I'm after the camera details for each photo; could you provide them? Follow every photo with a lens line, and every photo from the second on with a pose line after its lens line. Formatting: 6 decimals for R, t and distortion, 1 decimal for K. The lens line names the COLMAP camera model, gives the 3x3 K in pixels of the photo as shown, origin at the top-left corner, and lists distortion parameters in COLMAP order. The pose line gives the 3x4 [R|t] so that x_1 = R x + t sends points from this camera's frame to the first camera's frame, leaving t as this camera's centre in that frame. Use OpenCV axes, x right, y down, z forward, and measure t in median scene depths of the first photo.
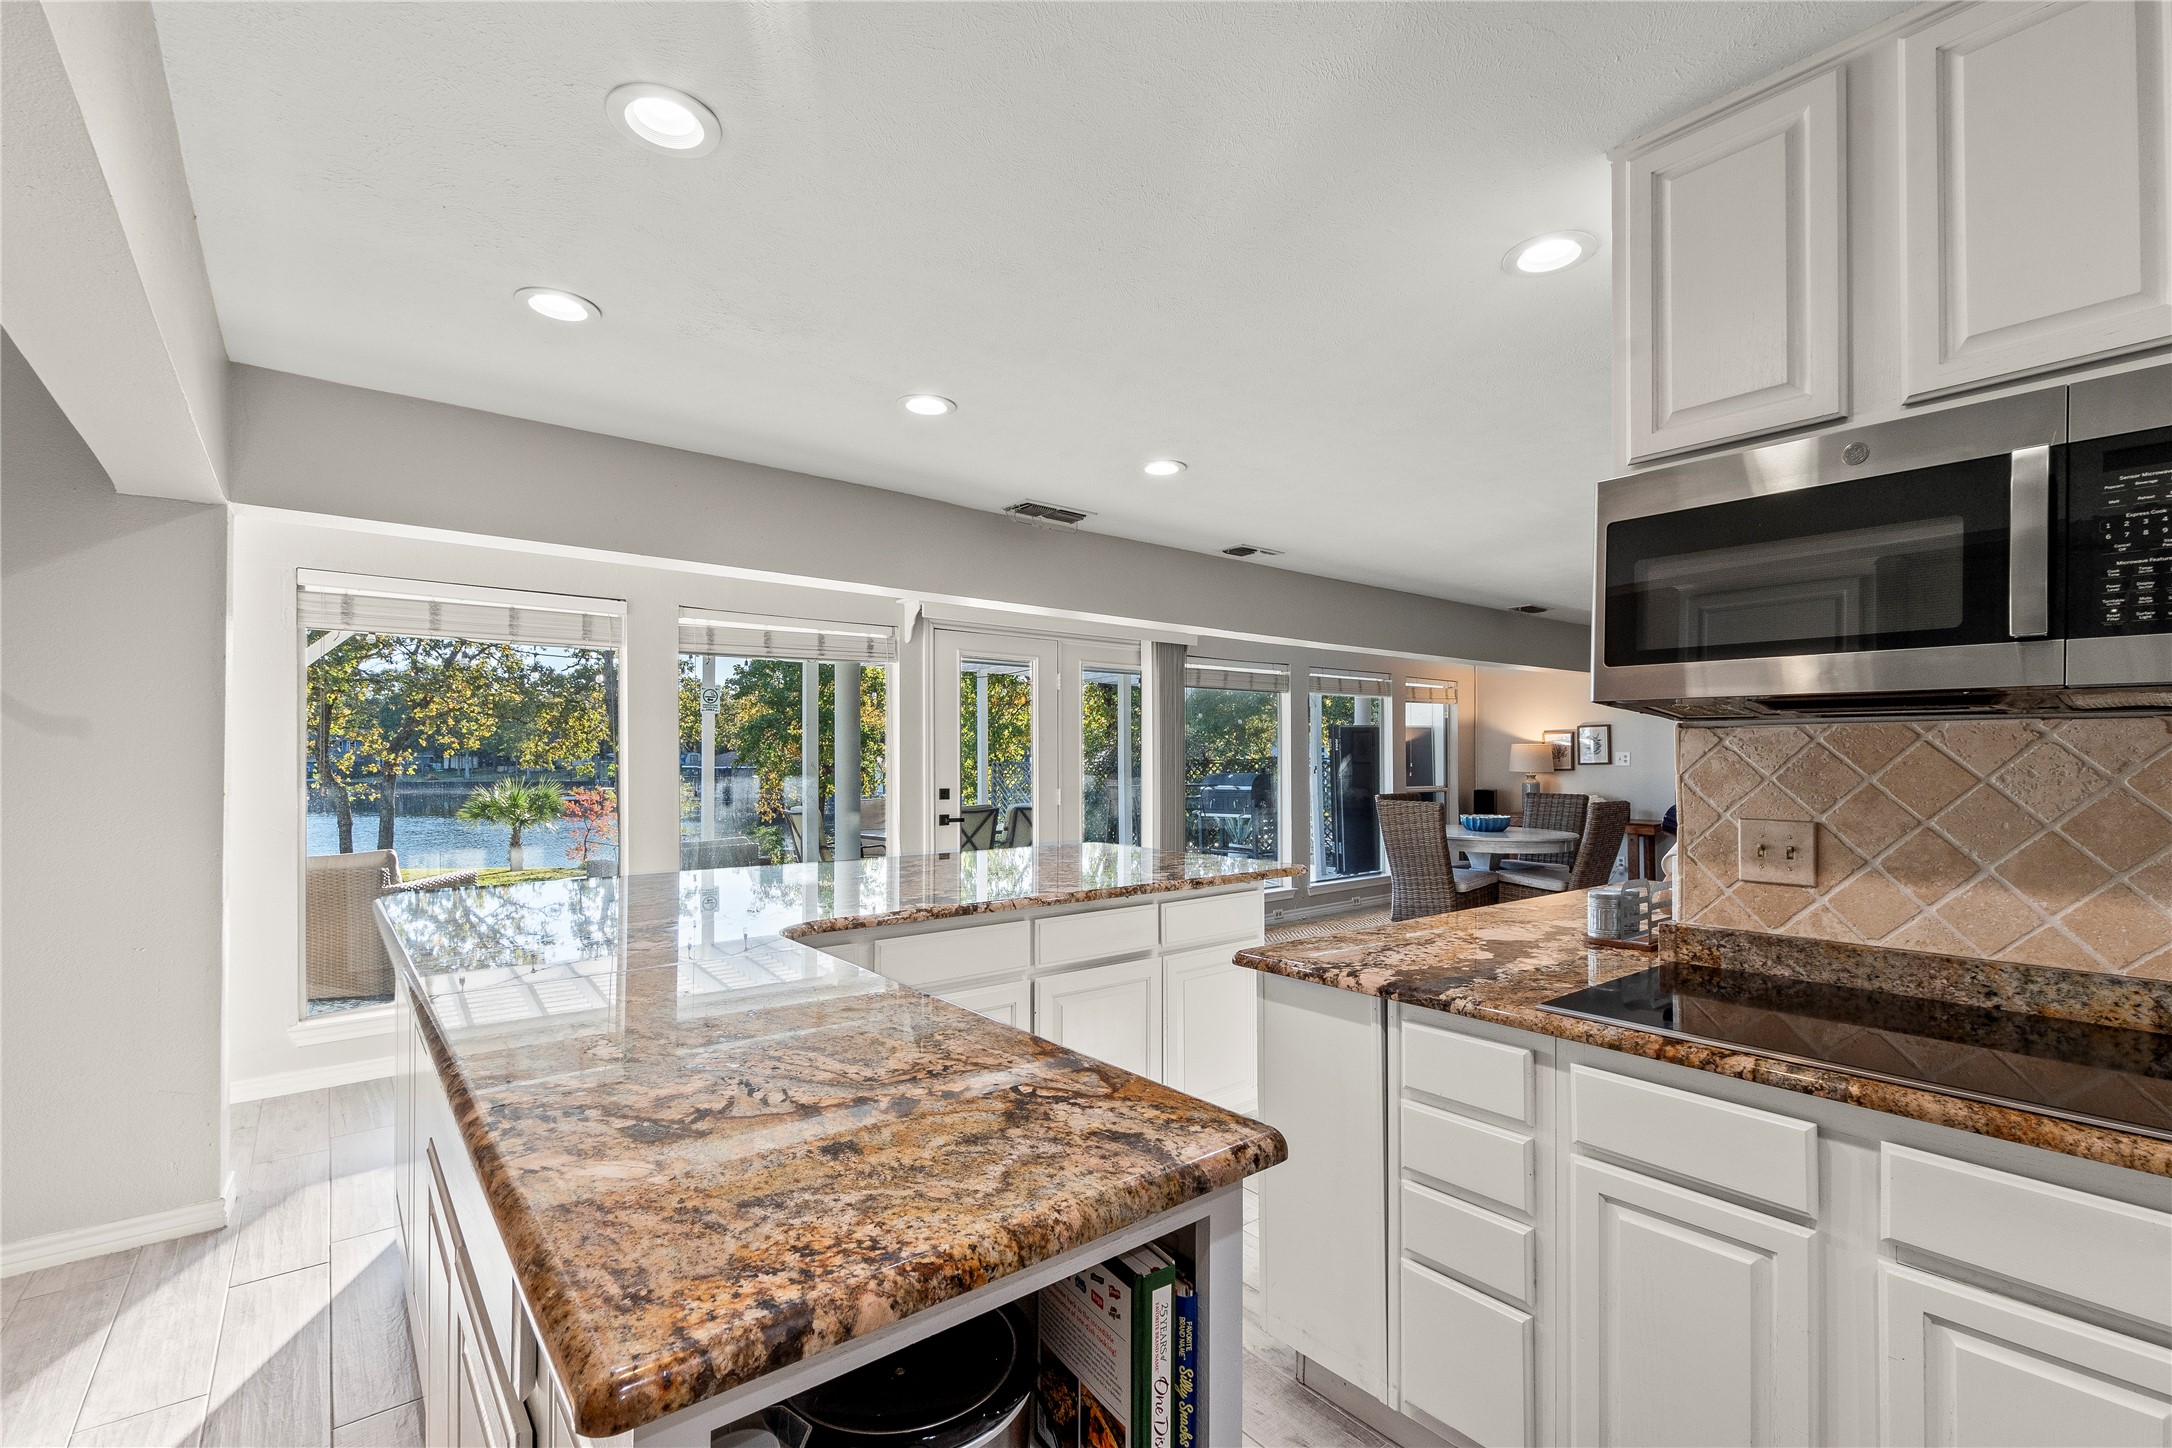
lens RADIAL K [[959.2, 0, 1087.3], [0, 959.2, 756.8], [0, 0, 1]] dist [0.002602, -0.000520]
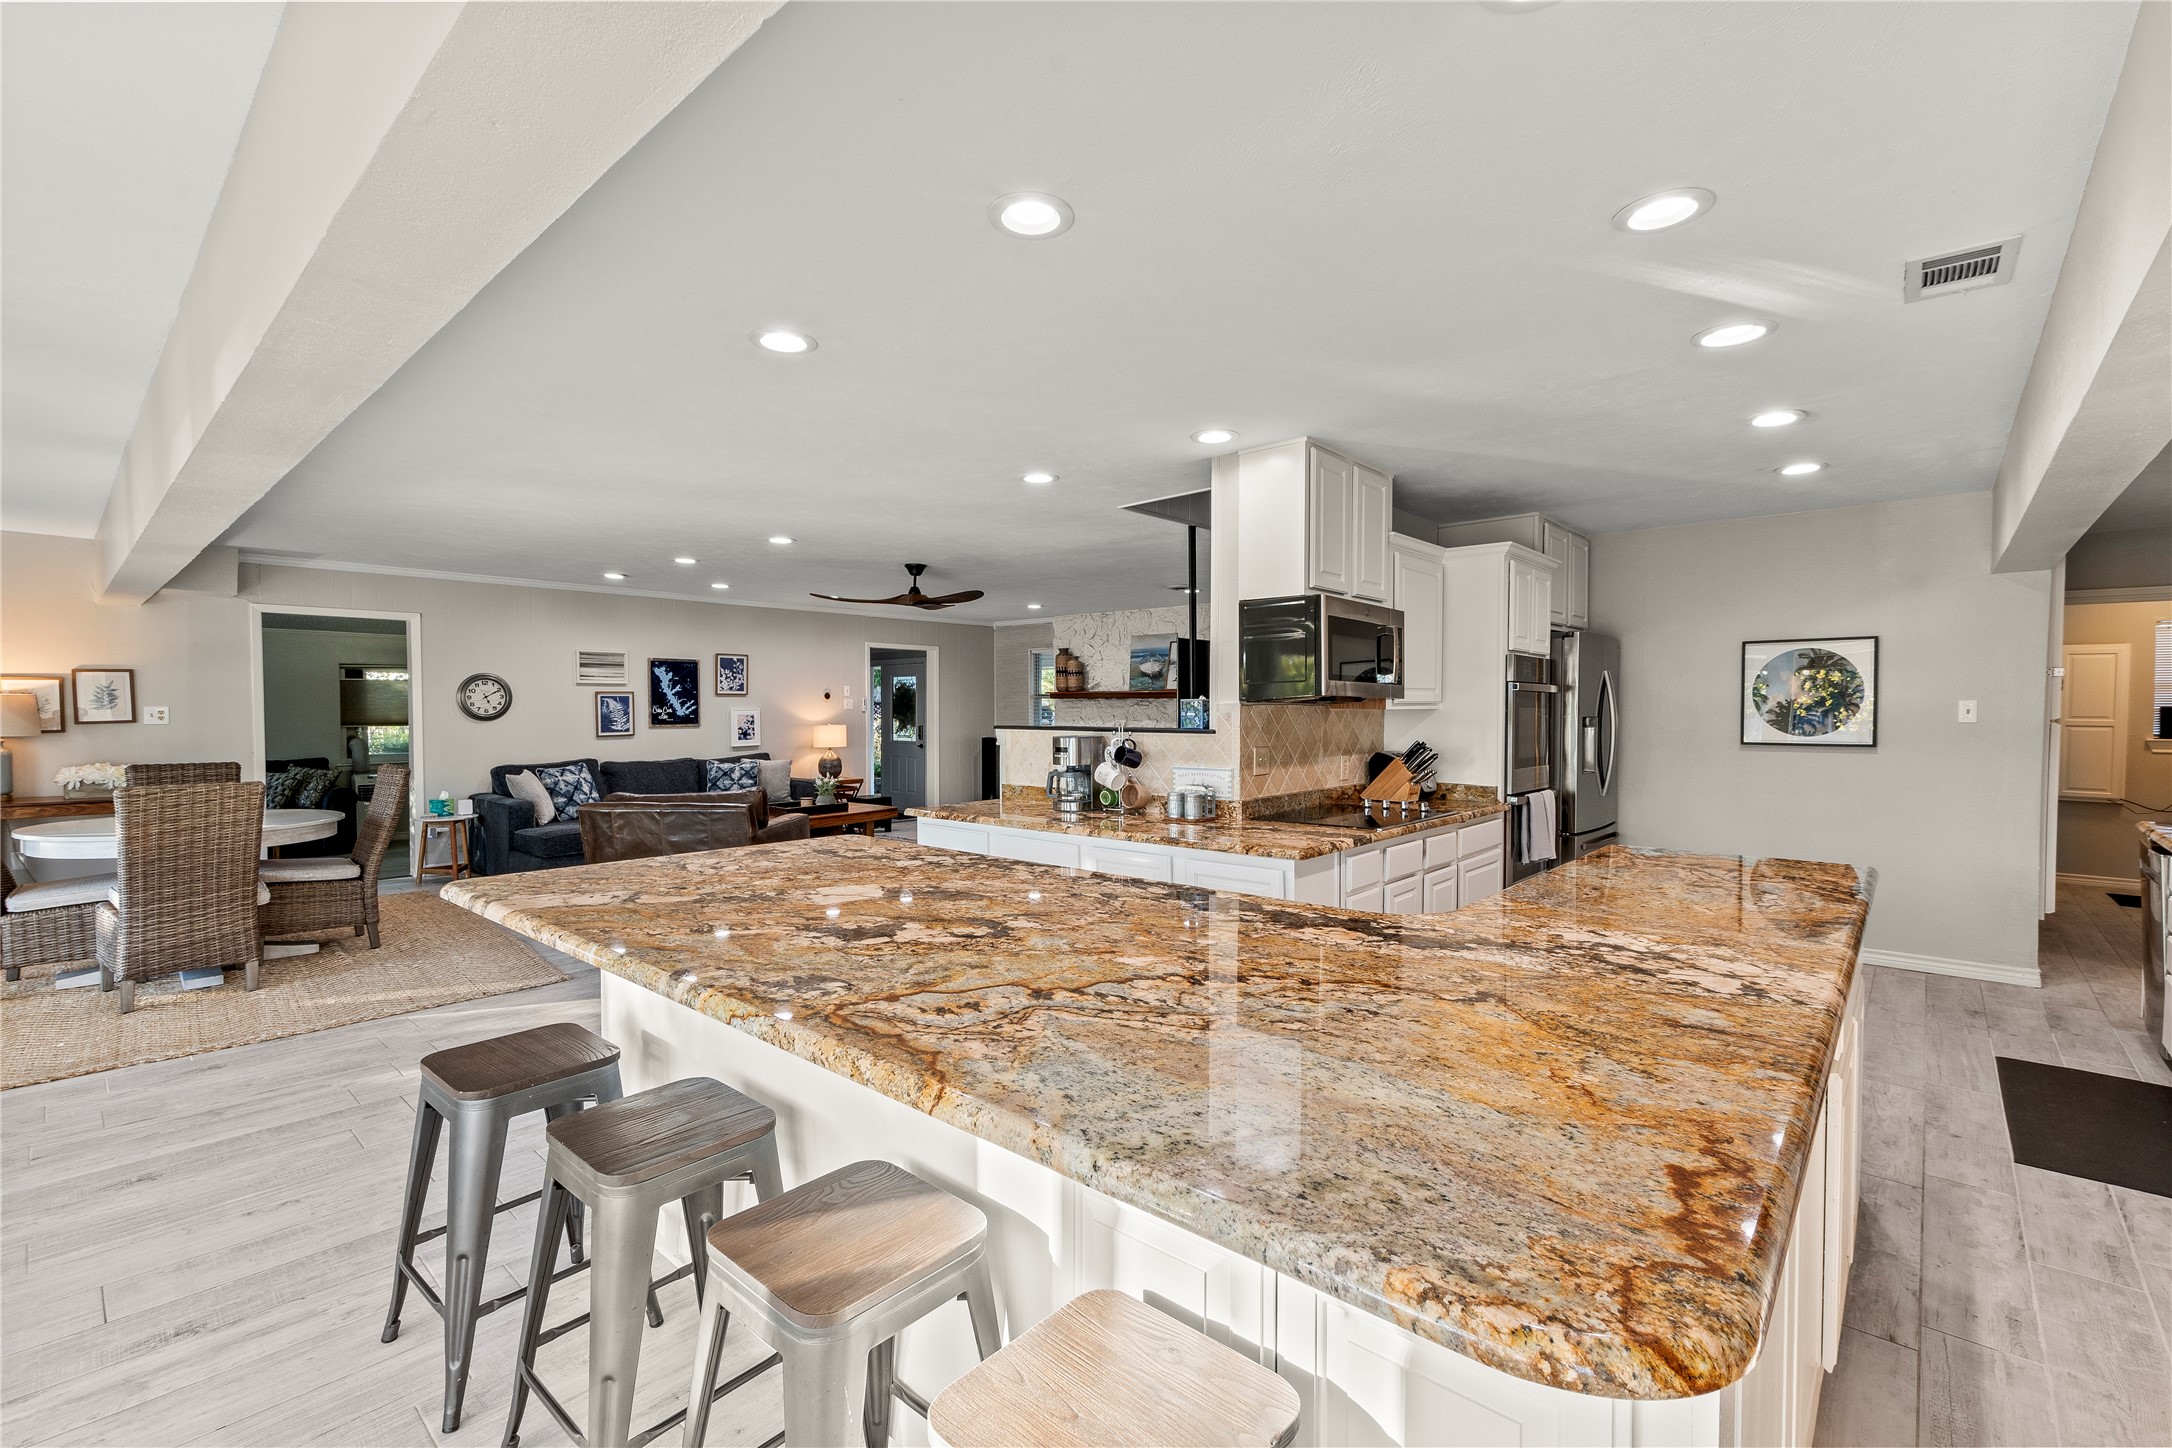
lens RADIAL K [[943.7, 0, 1073.9], [0, 943.7, 726.4], [0, 0, 1]] dist [0.002399, 0.000347]
pose [[-0.160088, -0.020705, 0.986886, -1.649082], [-0.001631, 0.999784, 0.020711, -0.033974], [-0.987101, 0.001706, -0.160088, 2.087963]]
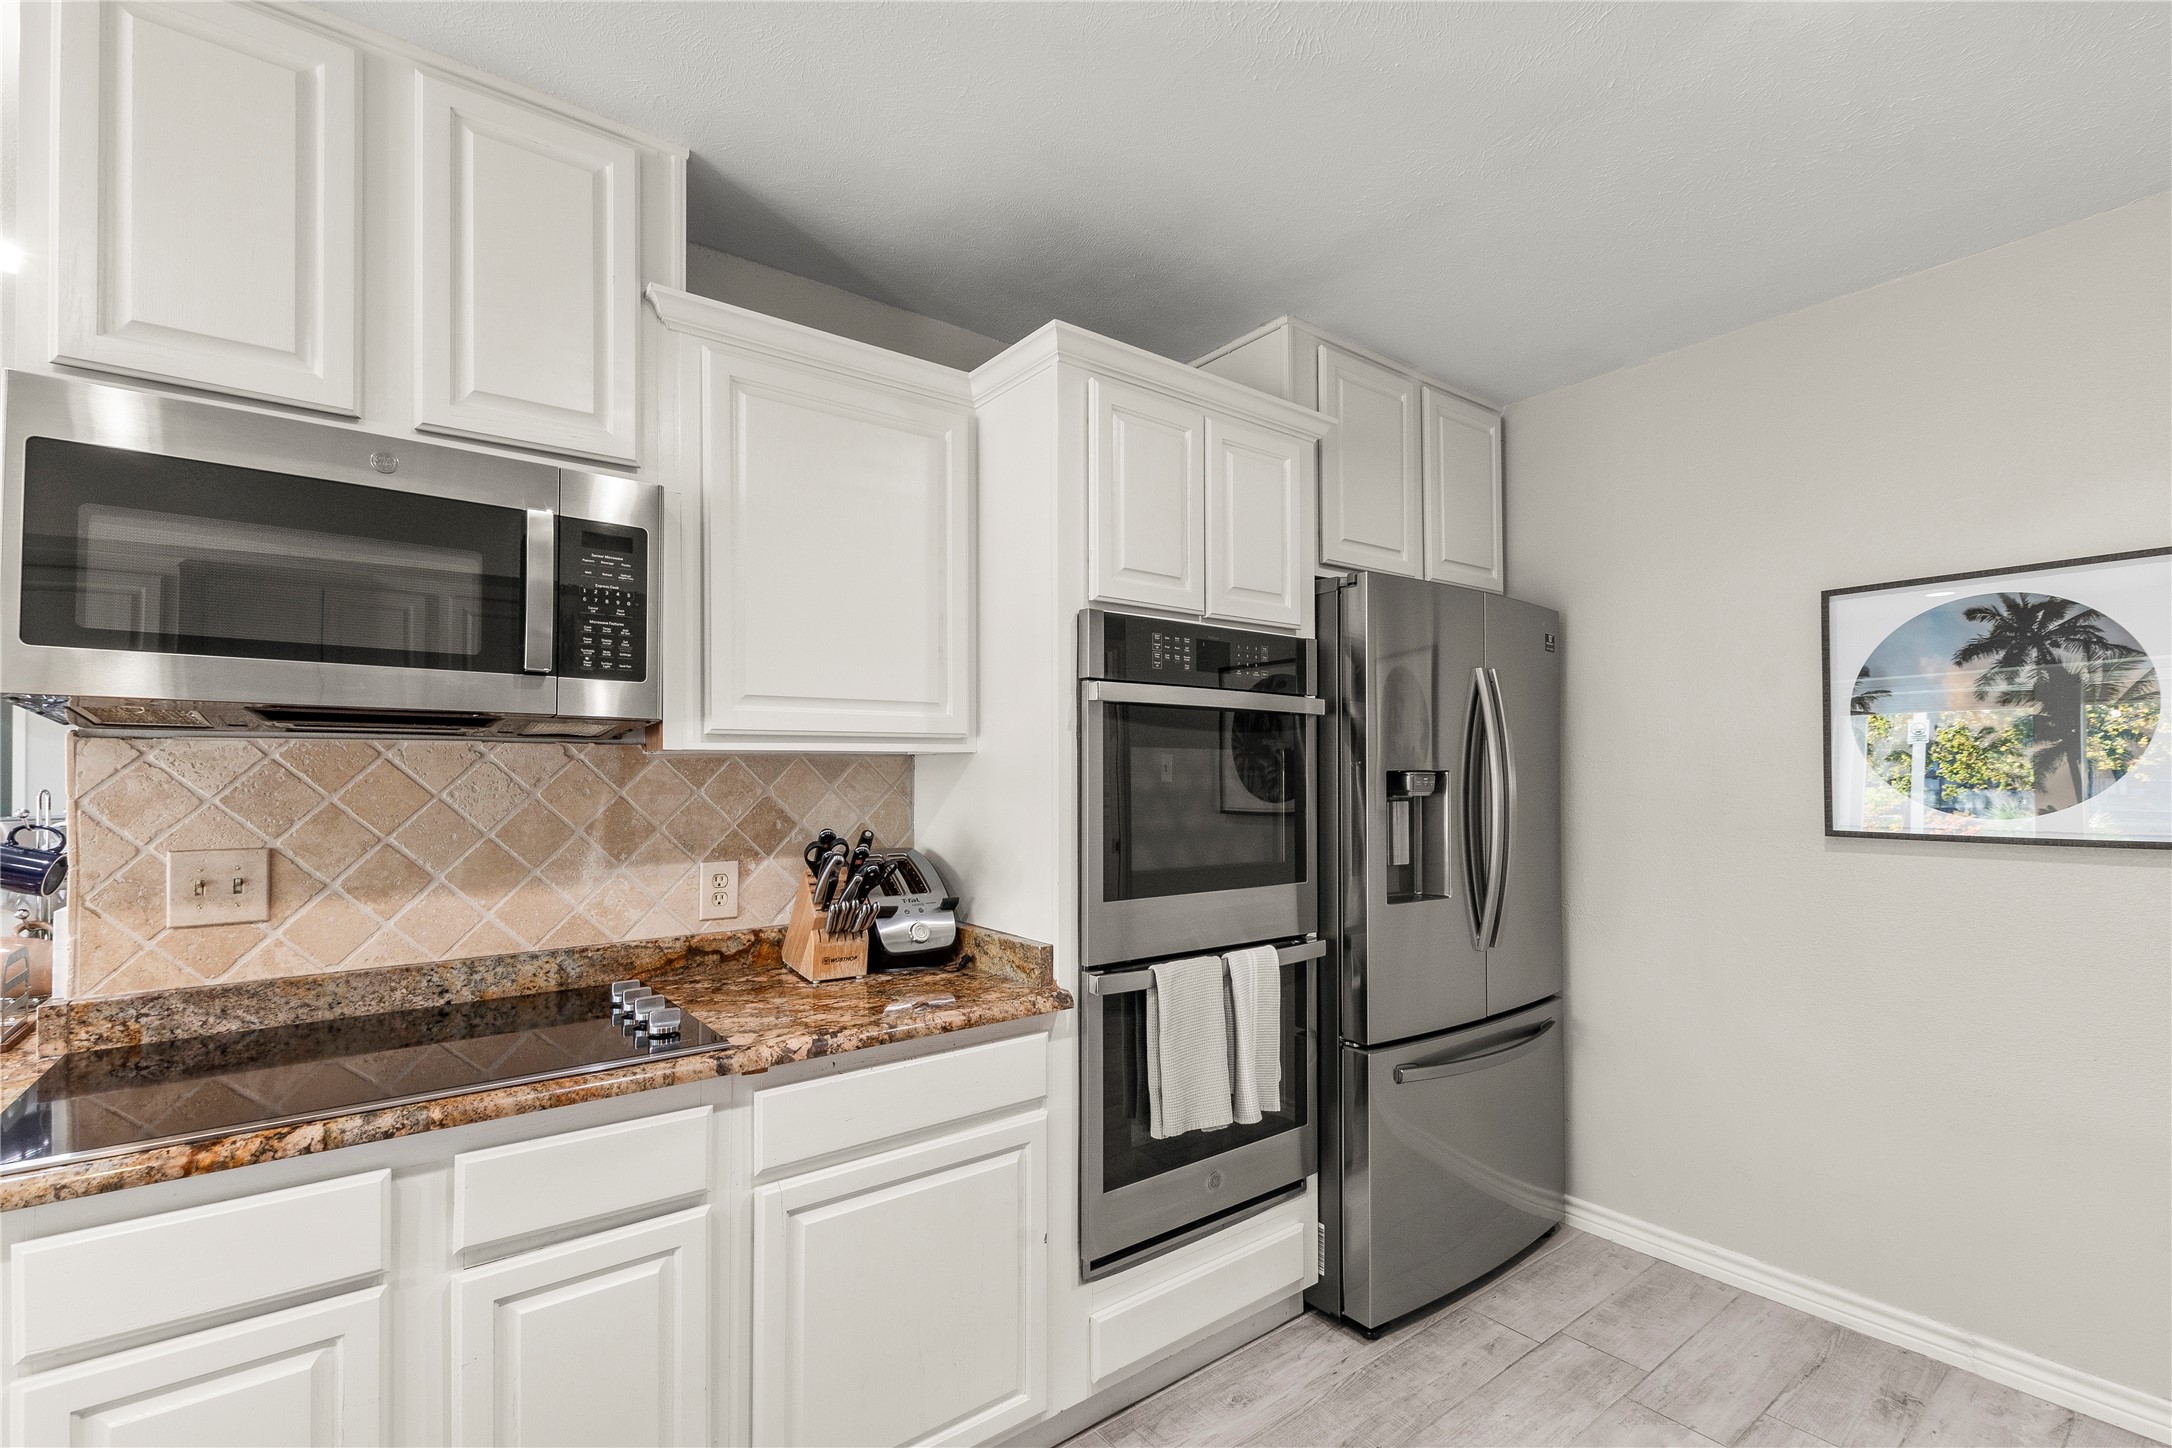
lens RADIAL K [[959.2, 0, 1087.3], [0, 959.2, 756.8], [0, 0, 1]] dist [0.002602, -0.000520]
pose [[0.018371, 0.014868, 0.999721, -0.139487], [0.002320, 0.999886, -0.014913, -0.001997], [-0.999829, 0.002593, 0.018334, 0.250401]]
